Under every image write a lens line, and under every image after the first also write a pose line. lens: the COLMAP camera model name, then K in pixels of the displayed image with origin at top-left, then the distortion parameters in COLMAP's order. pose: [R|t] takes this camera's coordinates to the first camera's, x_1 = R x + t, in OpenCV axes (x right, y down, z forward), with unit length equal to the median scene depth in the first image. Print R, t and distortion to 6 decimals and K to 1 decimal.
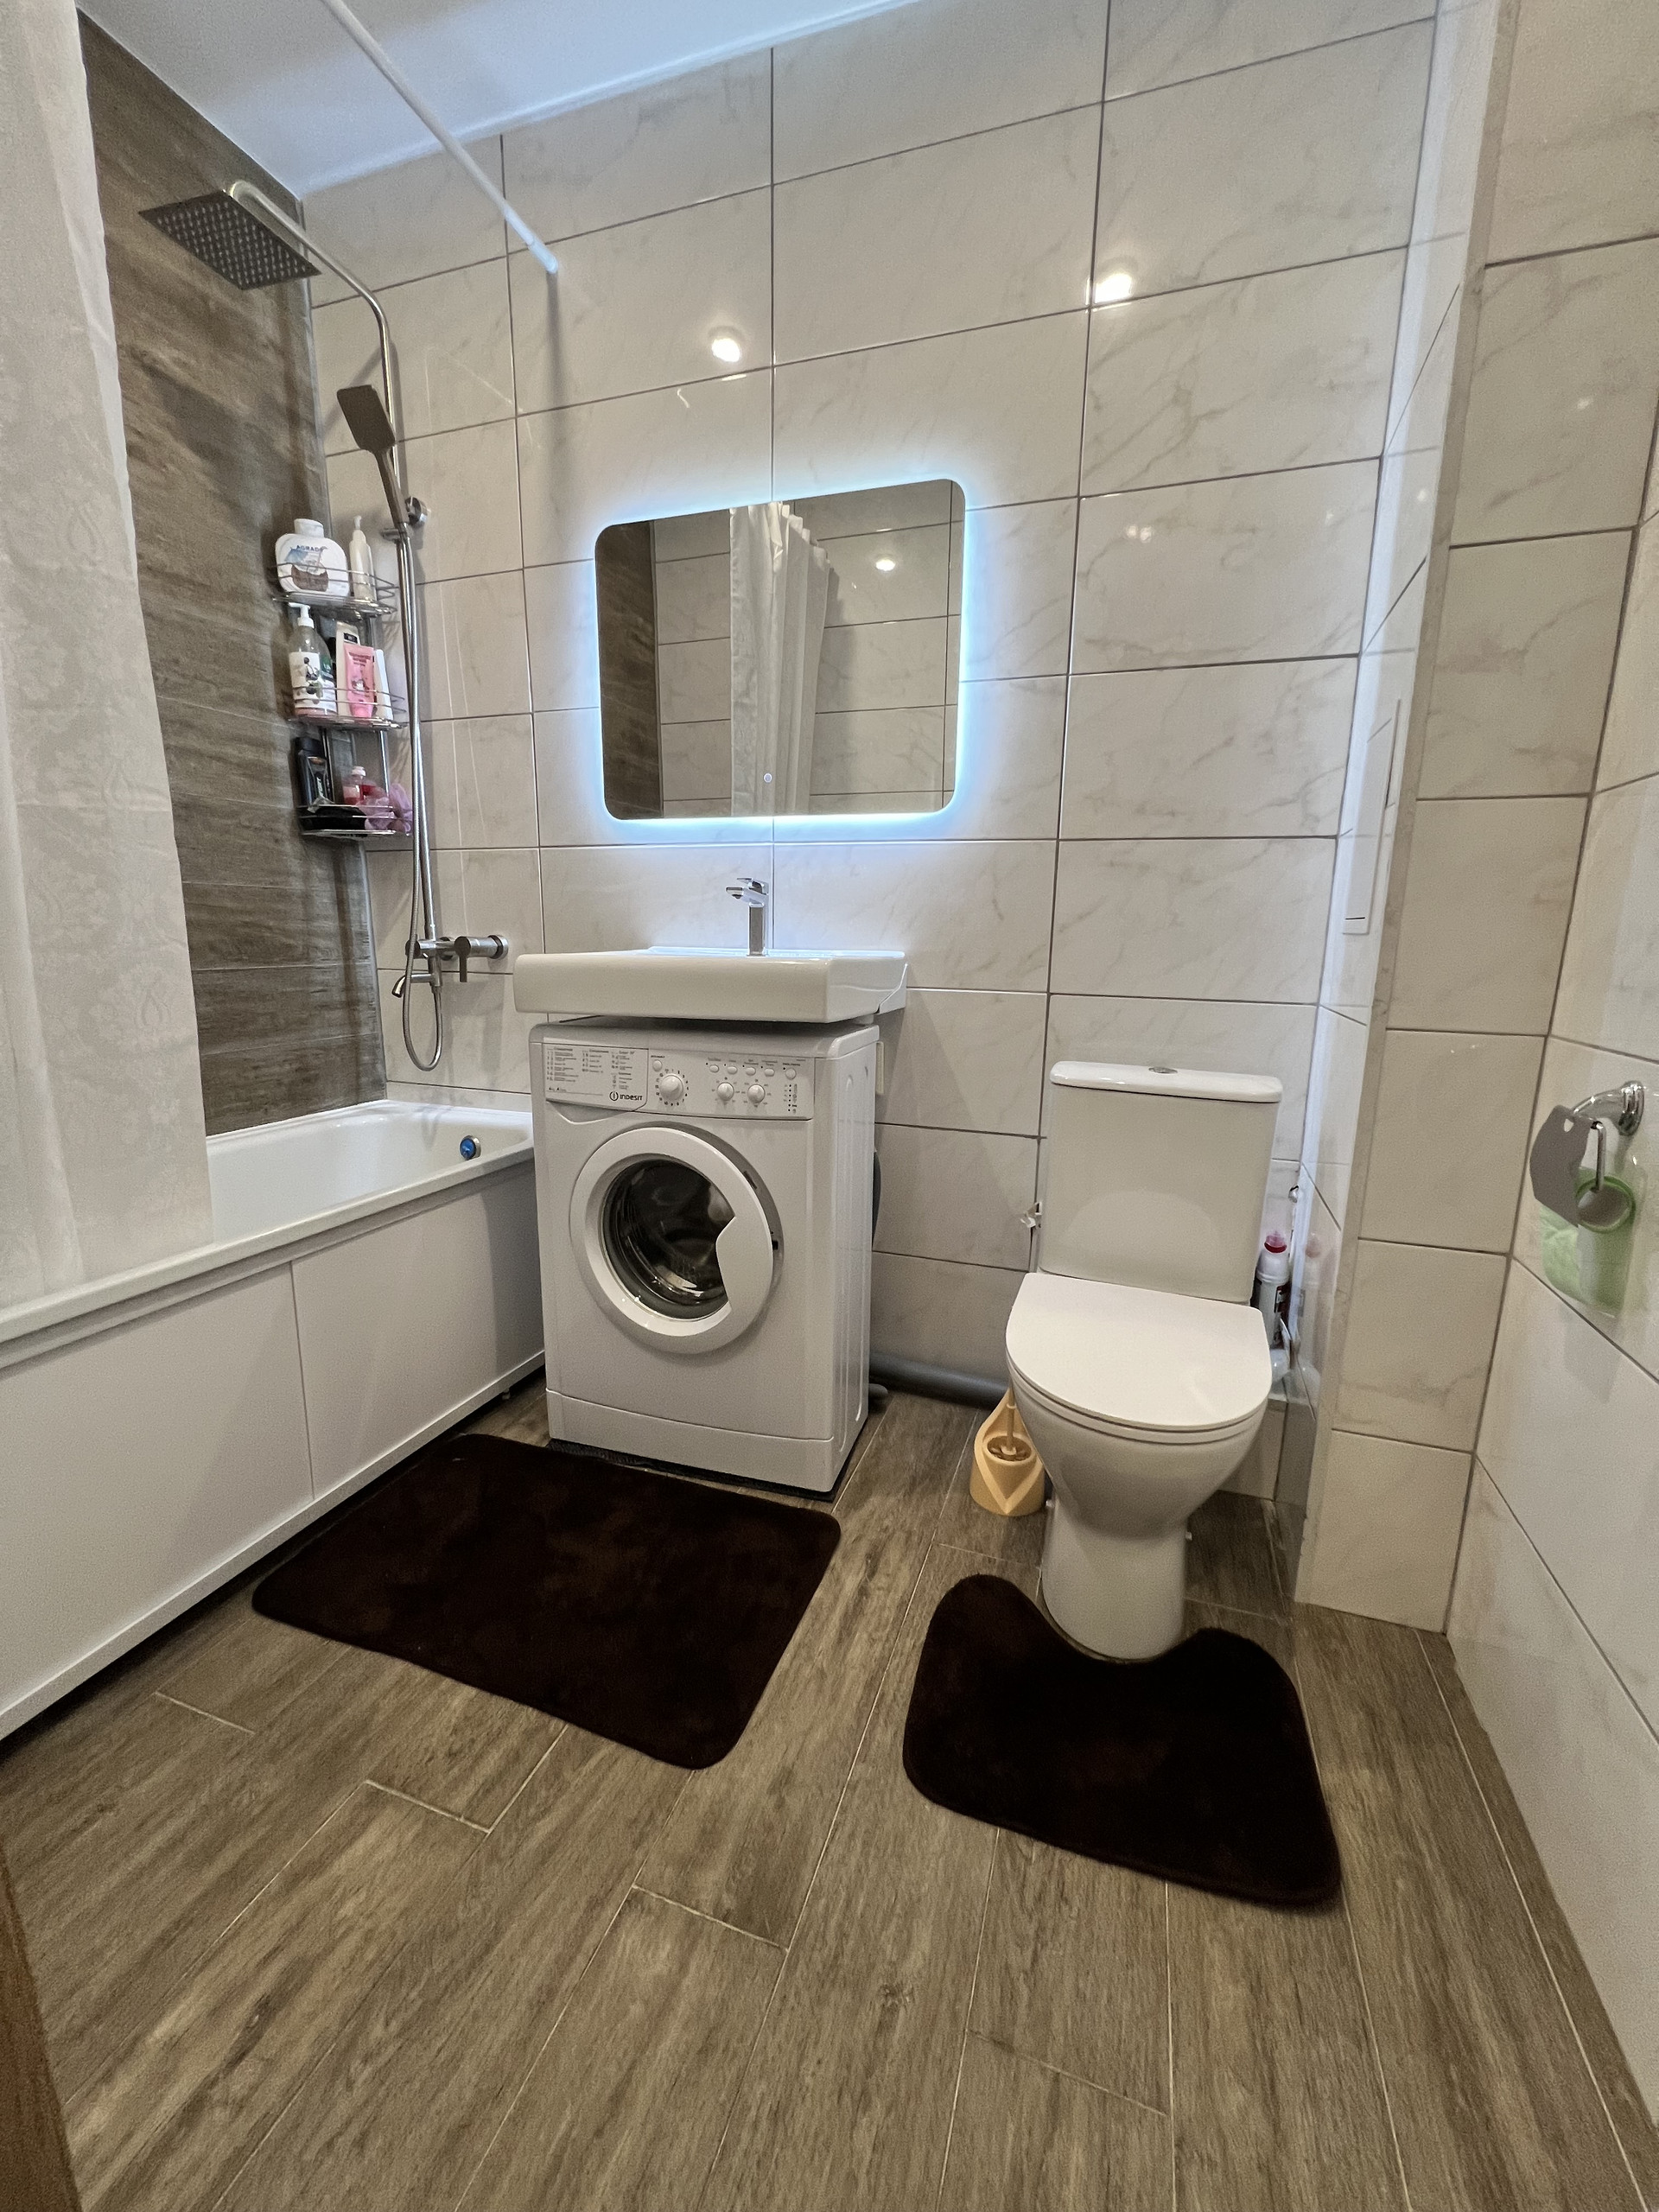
lens RADIAL K [[891.0, 0, 824.8], [0, 891.0, 1107.8], [0, 0, 1]] dist [0.001667, -0.000116]
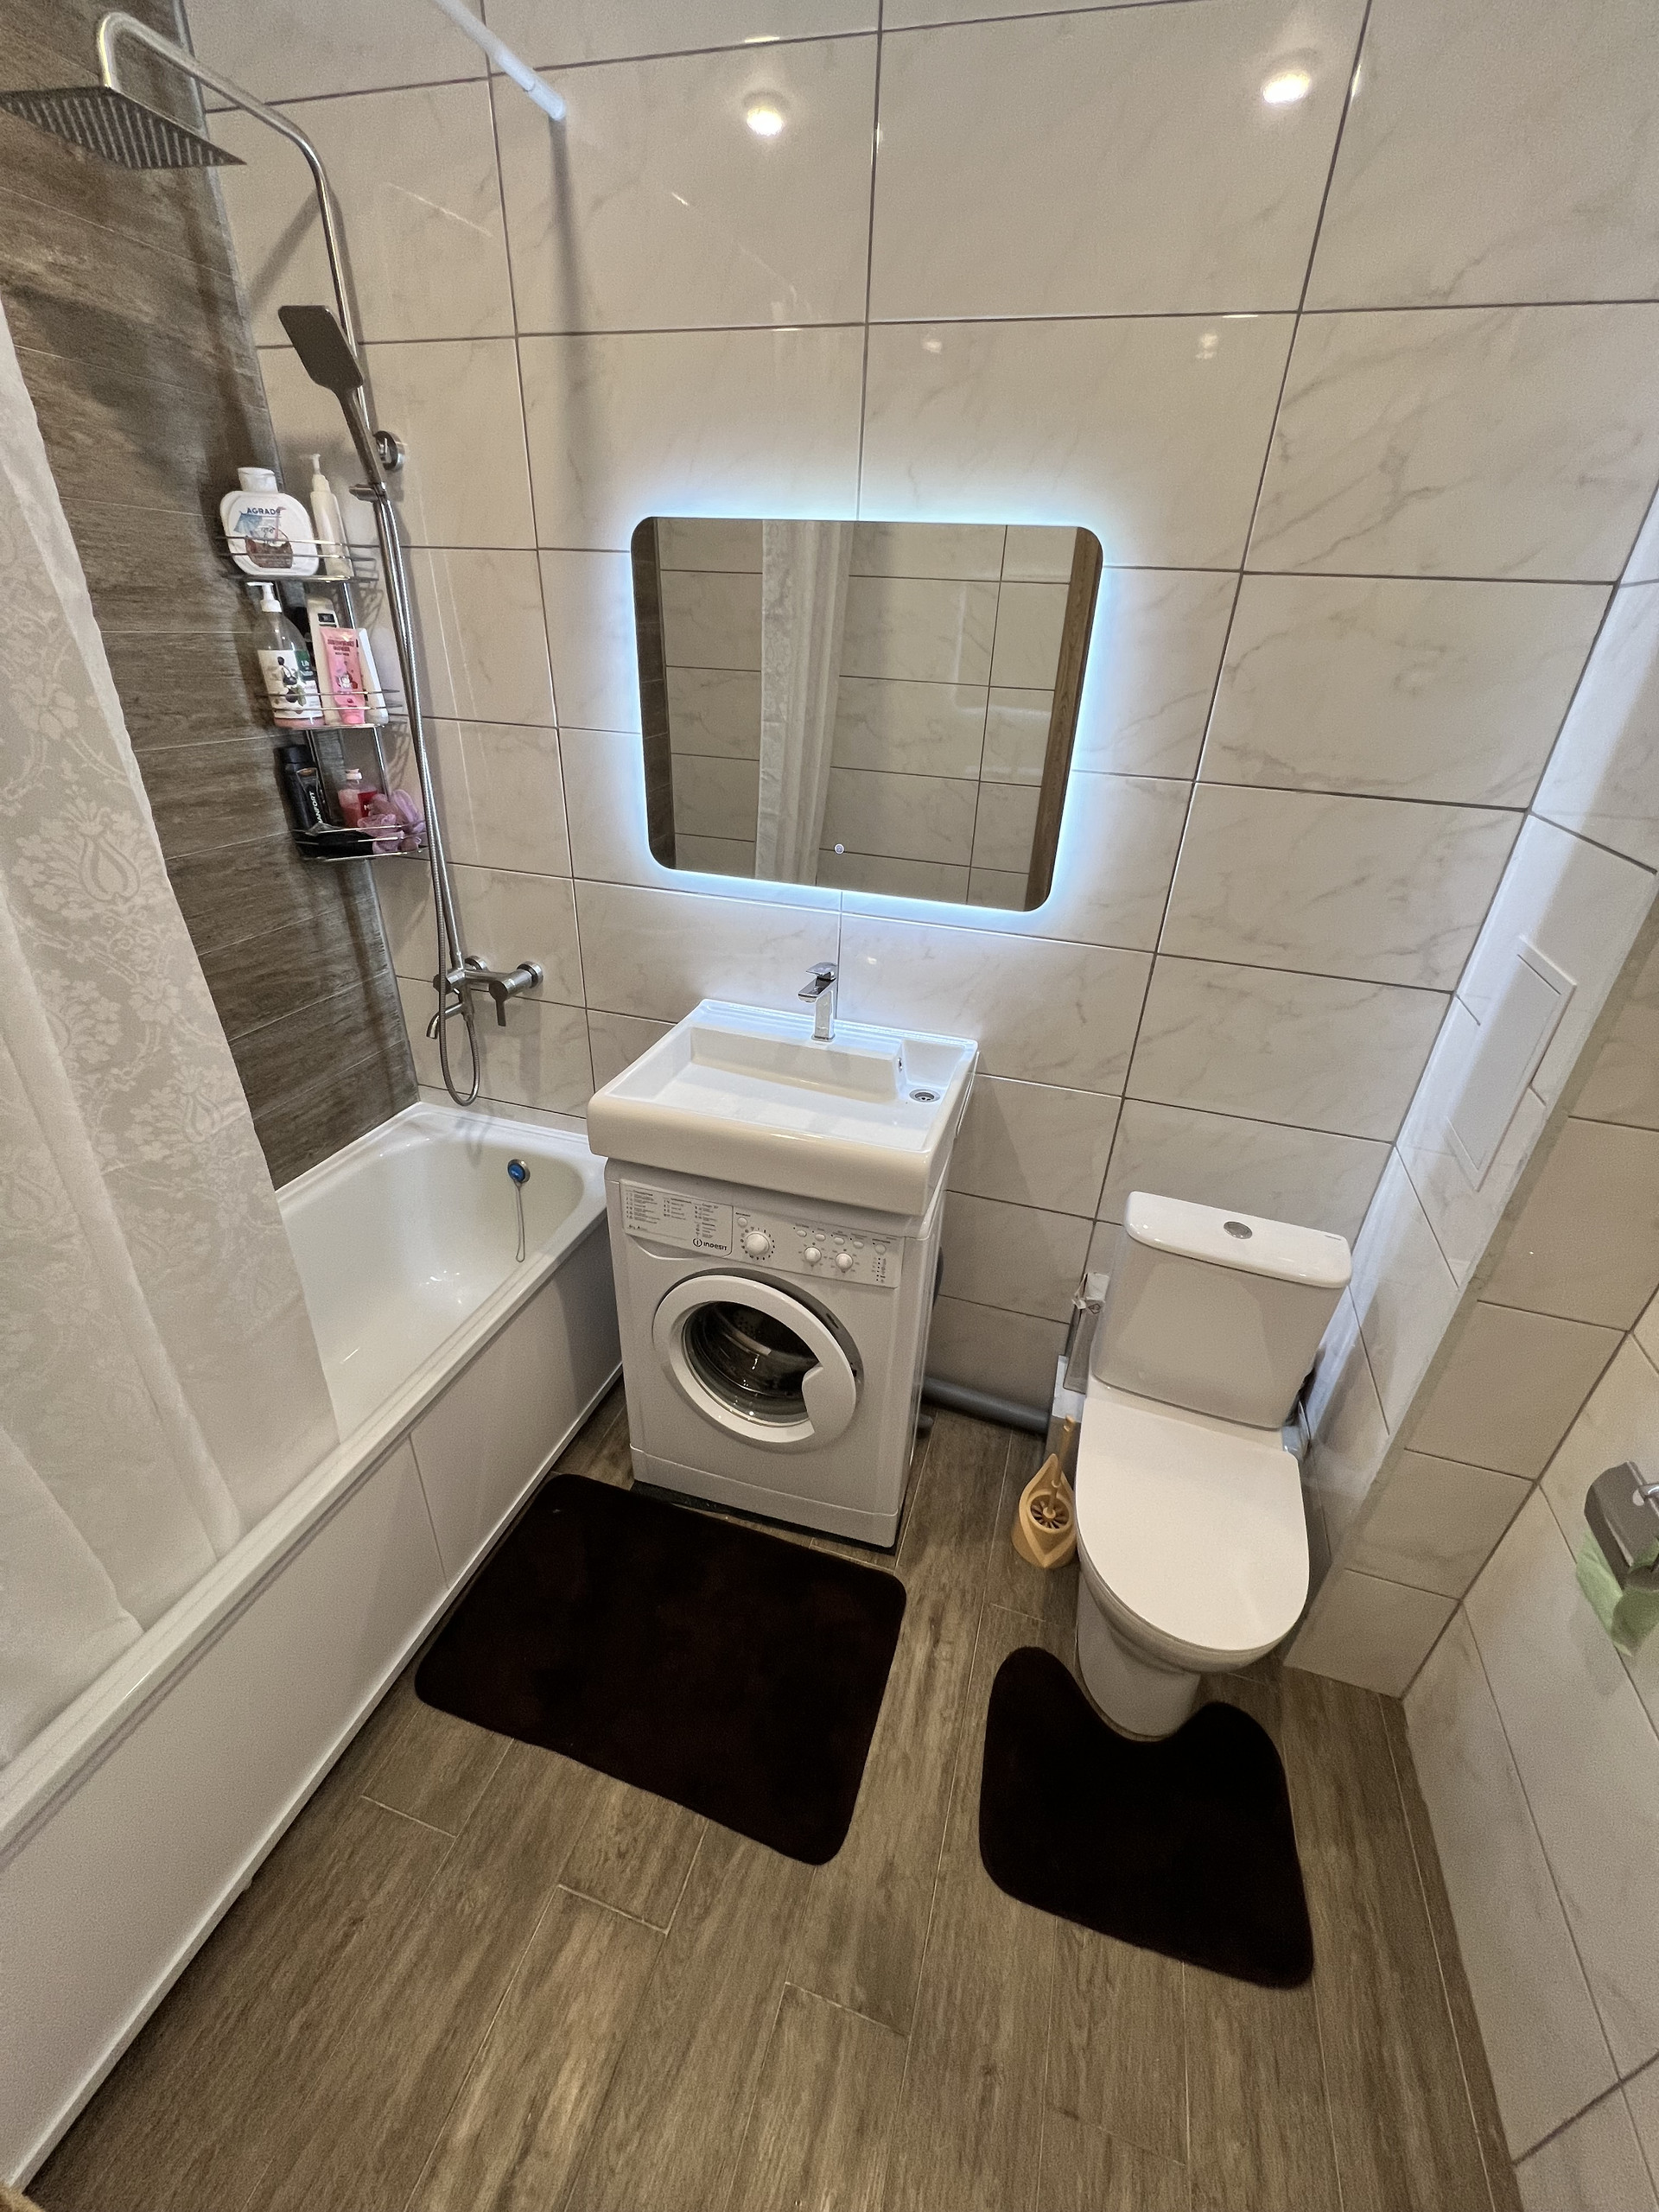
lens RADIAL K [[891.0, 0, 824.8], [0, 891.0, 1107.8], [0, 0, 1]] dist [0.001667, -0.000116]
pose [[0.999207, 0.005713, 0.039413, -0.142836], [-0.017325, 0.953462, 0.301015, -0.497479], [-0.035859, -0.301459, 0.952804, 0.085854]]
